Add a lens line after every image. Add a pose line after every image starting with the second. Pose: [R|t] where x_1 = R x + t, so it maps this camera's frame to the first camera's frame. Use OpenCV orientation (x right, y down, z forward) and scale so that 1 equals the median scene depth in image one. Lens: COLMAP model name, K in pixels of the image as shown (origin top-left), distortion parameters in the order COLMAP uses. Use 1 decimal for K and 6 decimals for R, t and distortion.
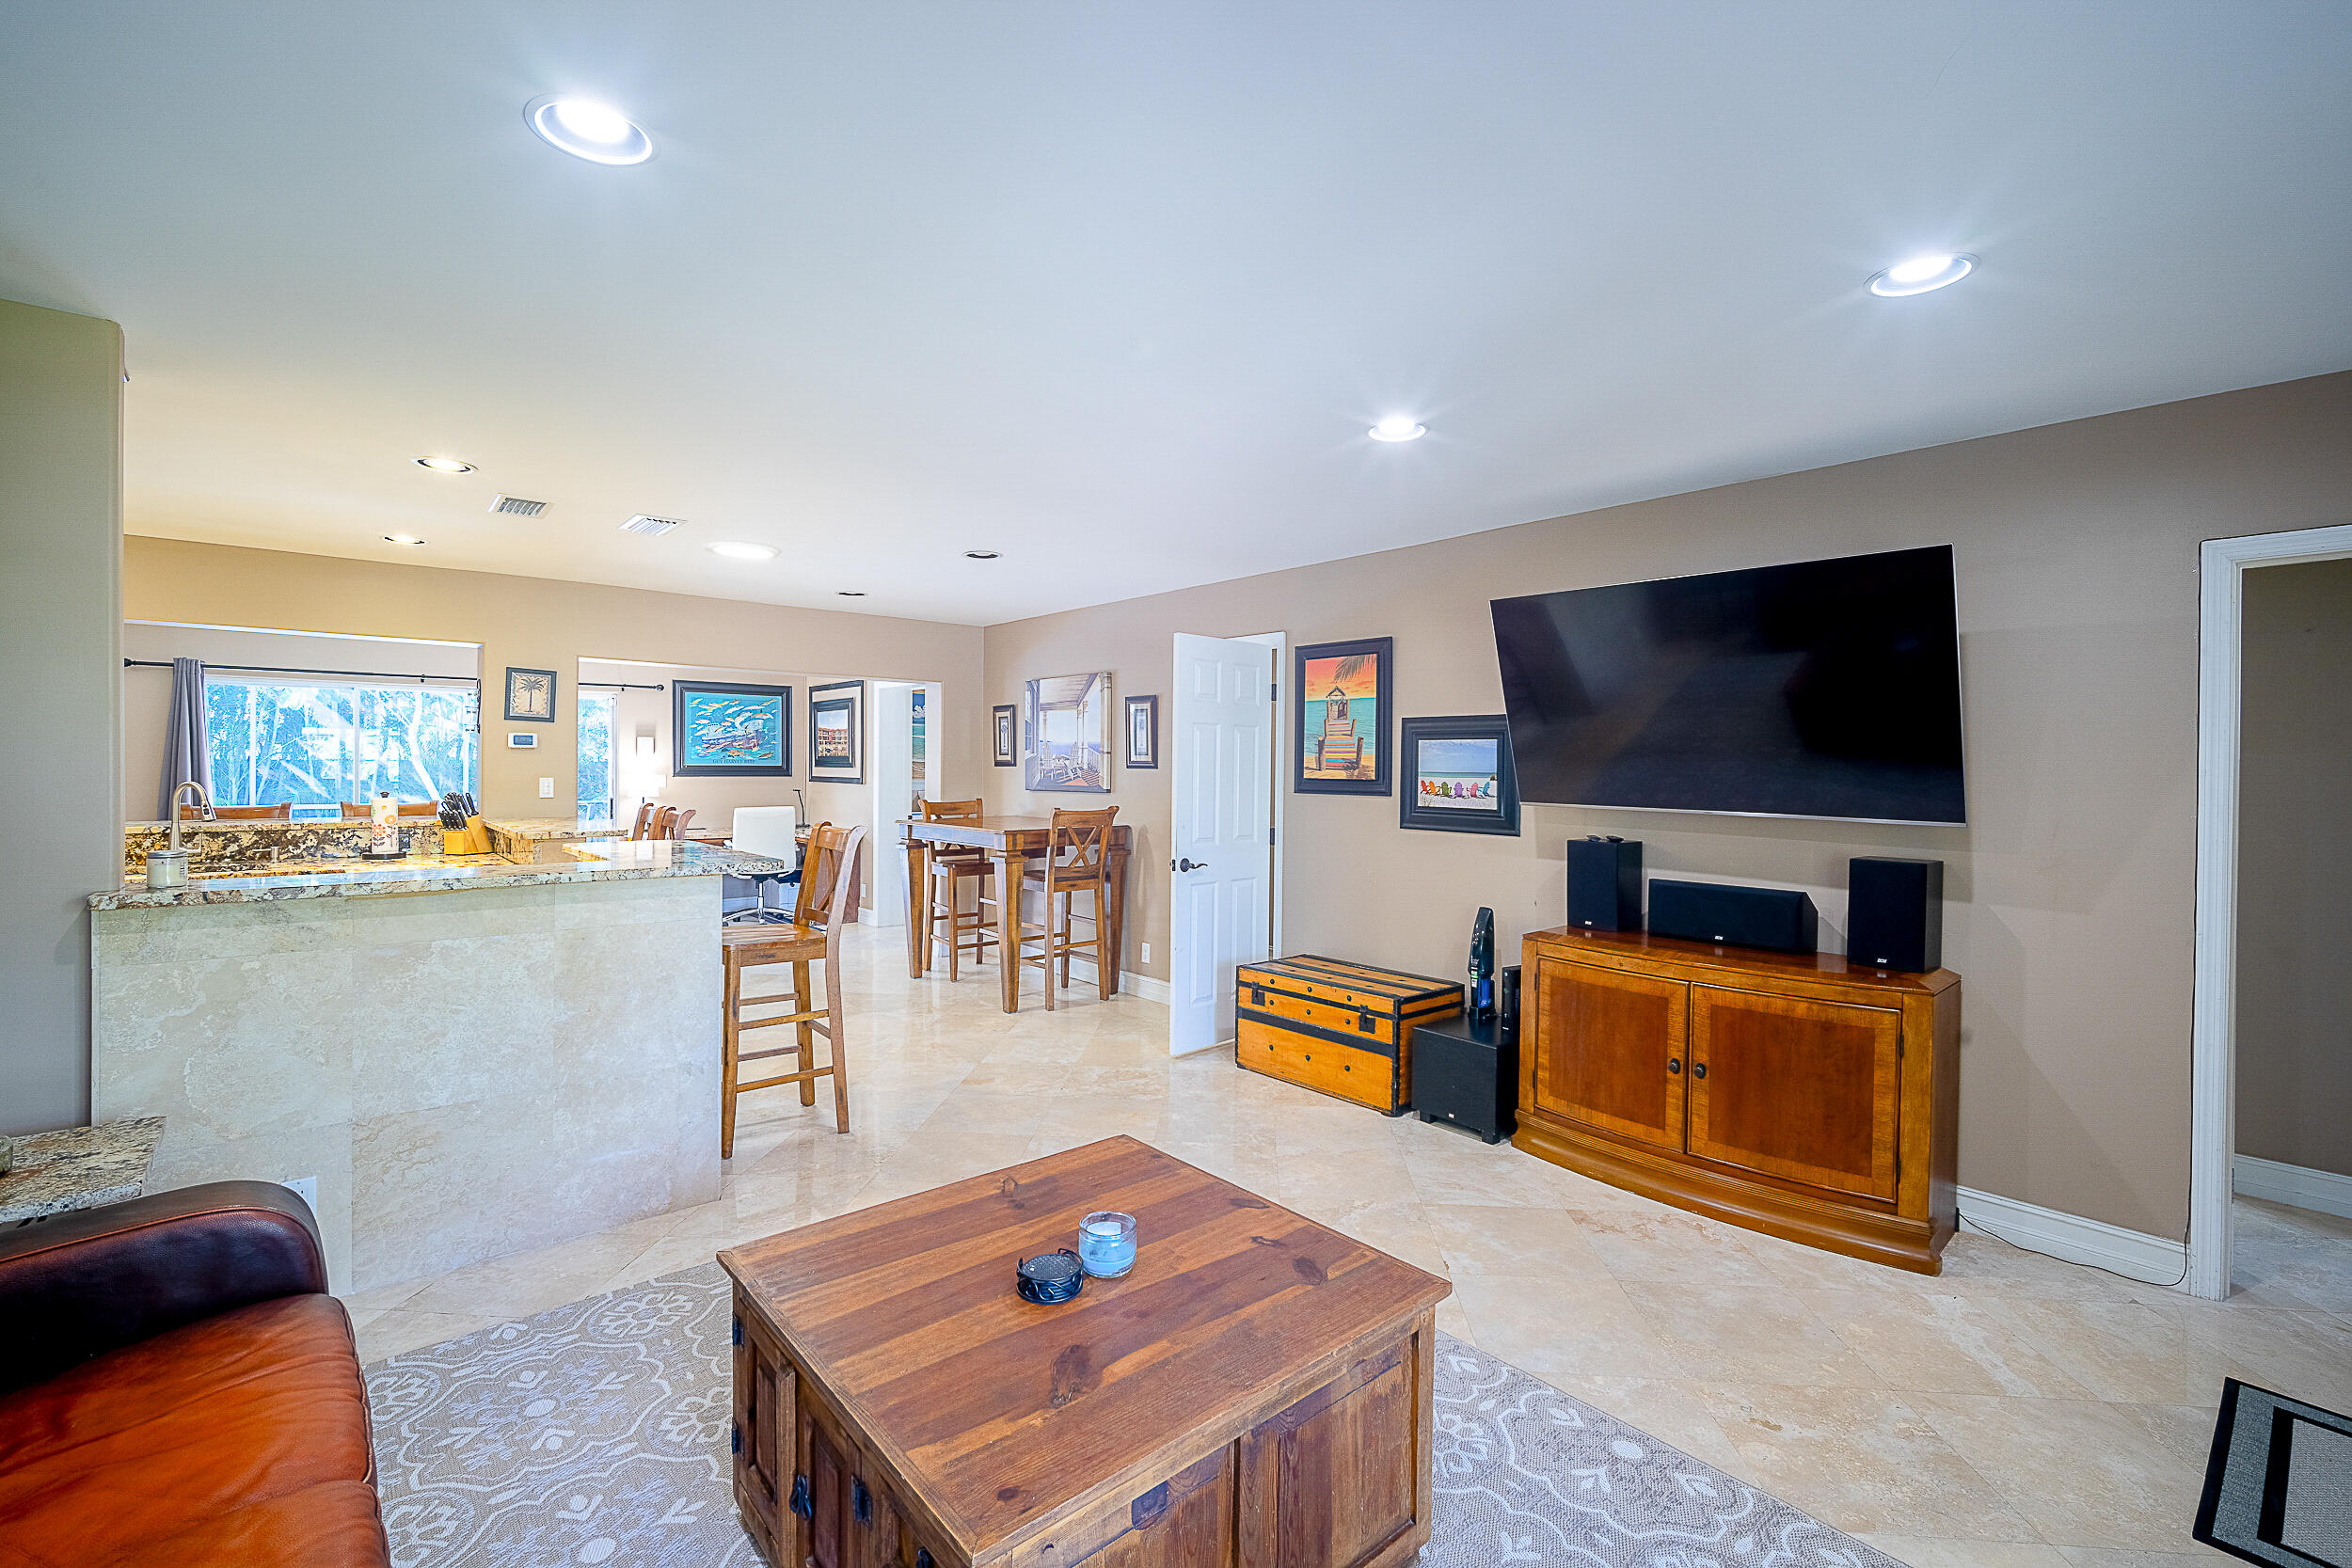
lens RADIAL K [[1007.5, 0, 1147.3], [0, 1007.5, 776.8], [0, 0, 1]] dist [-0.000922, -0.000561]
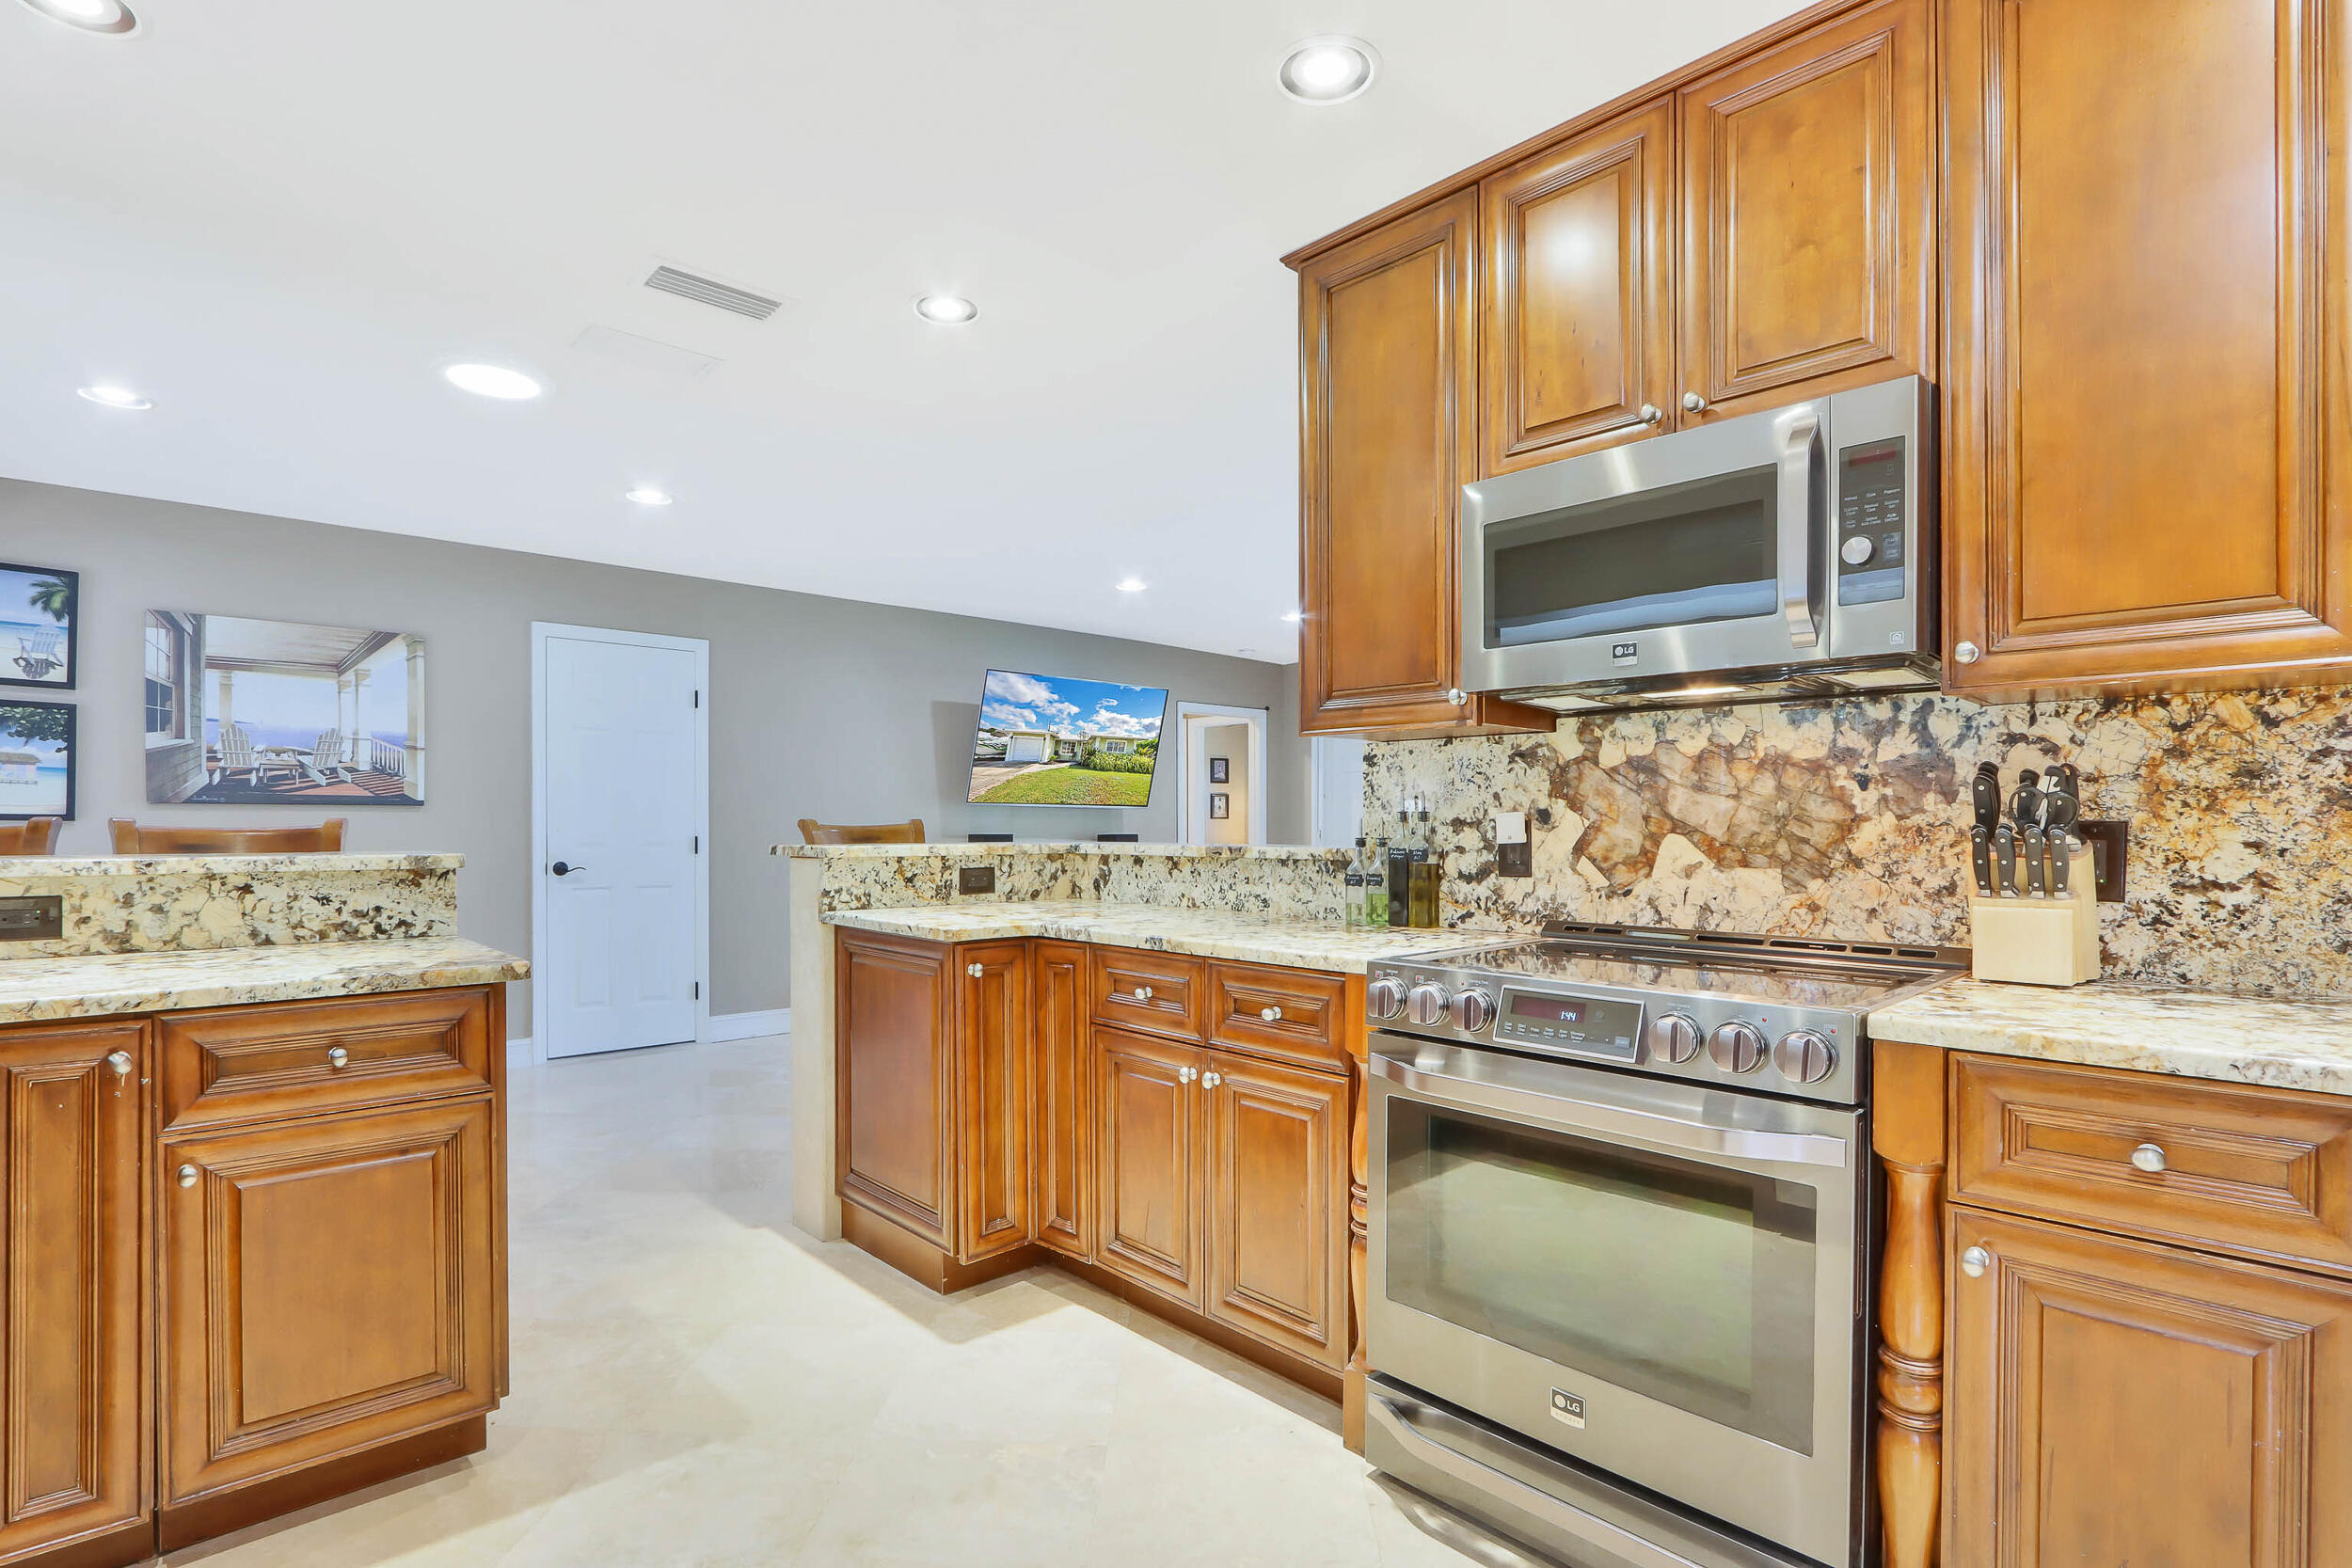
lens RADIAL K [[1063.3, 0, 1172.3], [0, 1063.3, 828.9], [0, 0, 1]] dist [-0.075230, 0.015262]
pose [[-0.052790, -0.008530, 0.998569, -0.823657], [0.004579, 0.999951, 0.008784, 0.031484], [-0.998595, 0.005036, -0.052748, 0.508508]]
